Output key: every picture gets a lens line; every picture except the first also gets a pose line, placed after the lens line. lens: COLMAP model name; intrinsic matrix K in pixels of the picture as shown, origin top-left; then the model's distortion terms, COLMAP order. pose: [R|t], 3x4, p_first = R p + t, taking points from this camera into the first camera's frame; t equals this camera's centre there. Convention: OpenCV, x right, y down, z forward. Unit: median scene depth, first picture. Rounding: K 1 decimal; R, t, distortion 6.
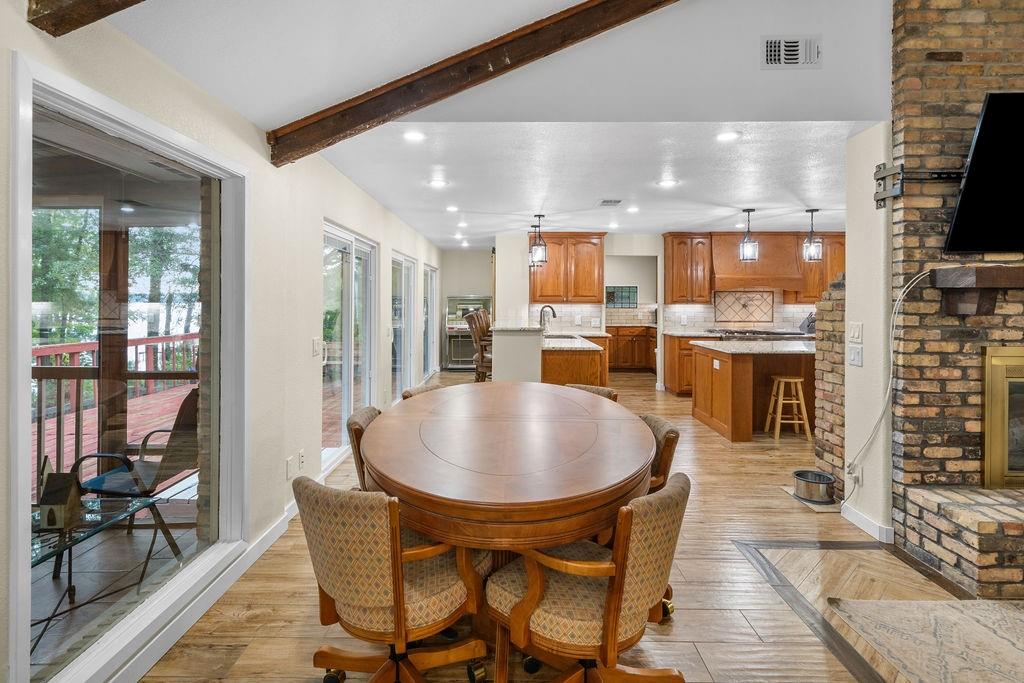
lens RADIAL K [[526.5, 0, 505.6], [0, 526.5, 299.5], [0, 0, 1]] dist [0.002924, 0.000450]
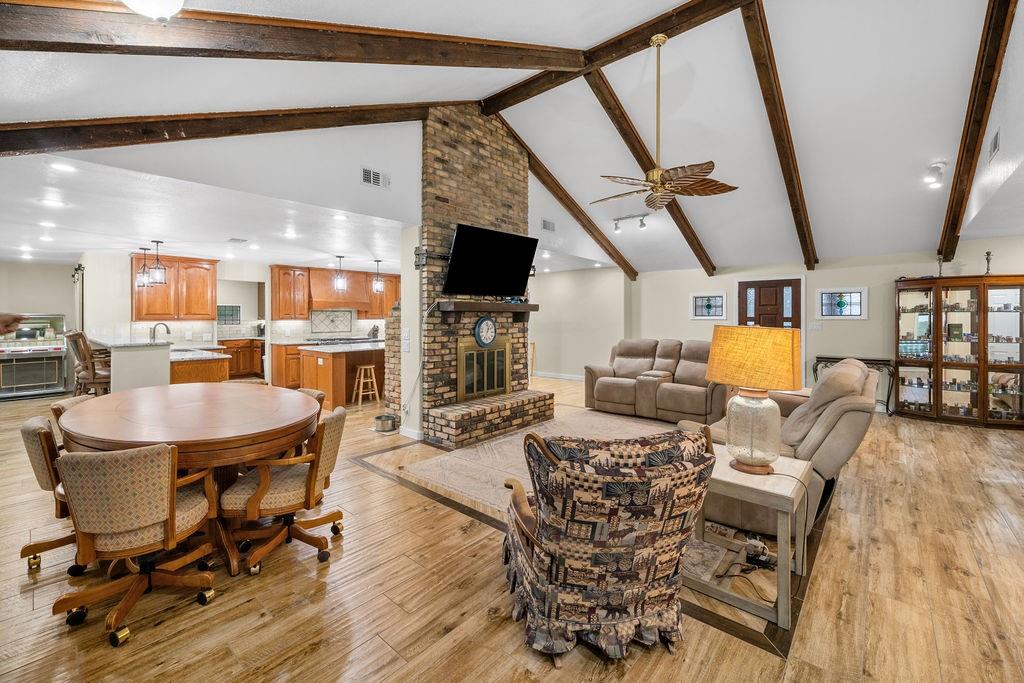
lens RADIAL K [[423.8, 0, 507.4], [0, 423.8, 314.8], [0, 0, 1]] dist [-0.001841, -0.000515]
pose [[0.659283, -0.002010, 0.751892, -0.213607], [0.004446, 0.999989, -0.001225, -0.002365], [-0.751882, 0.004151, 0.659285, -0.243909]]
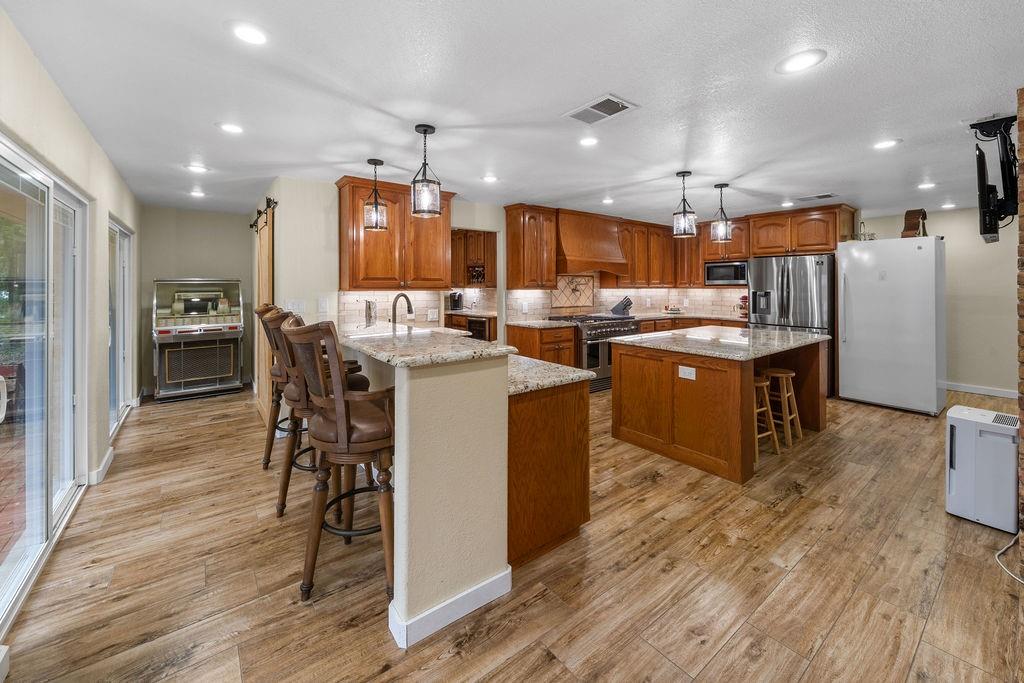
lens RADIAL K [[406.5, 0, 506.2], [0, 406.5, 285.5], [0, 0, 1]] dist [-0.000187, -0.000063]
pose [[0.791317, -0.003922, 0.611393, -0.223158], [0.002203, 0.999991, 0.003562, 0.000498], [-0.611402, -0.001472, 0.791319, 1.107772]]
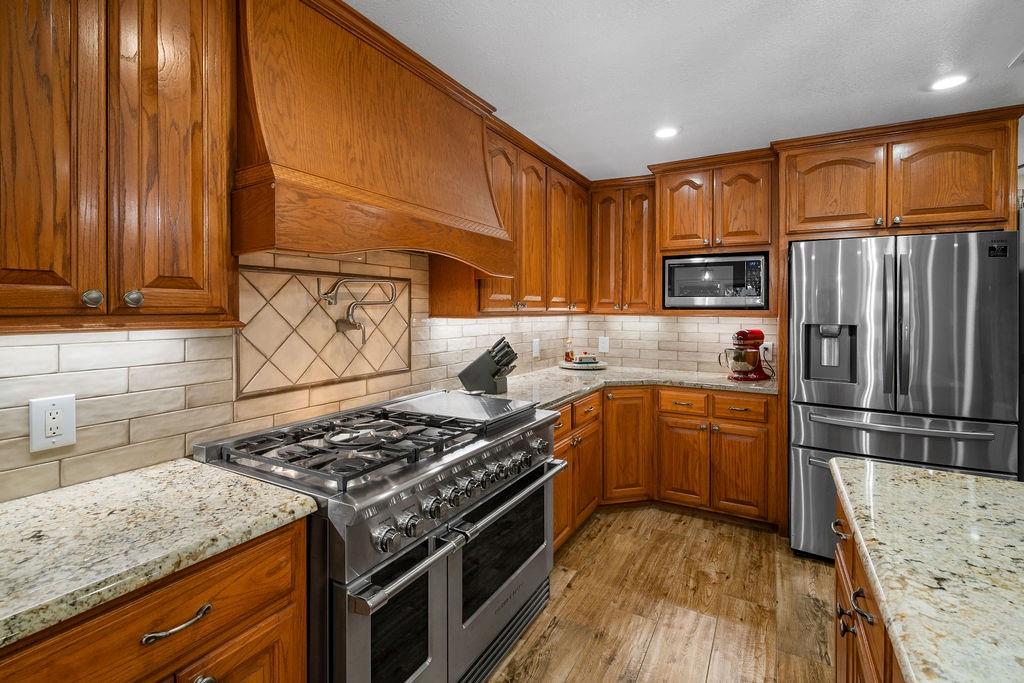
lens RADIAL K [[466.4, 0, 506.4], [0, 466.4, 310.2], [0, 0, 1]] dist [0.000396, 0.000003]
pose [[0.490094, -0.006909, 0.871642, 0.636011], [-0.001703, 0.999959, 0.008884, 0.004224], [-0.871668, -0.005839, 0.490062, 1.821040]]
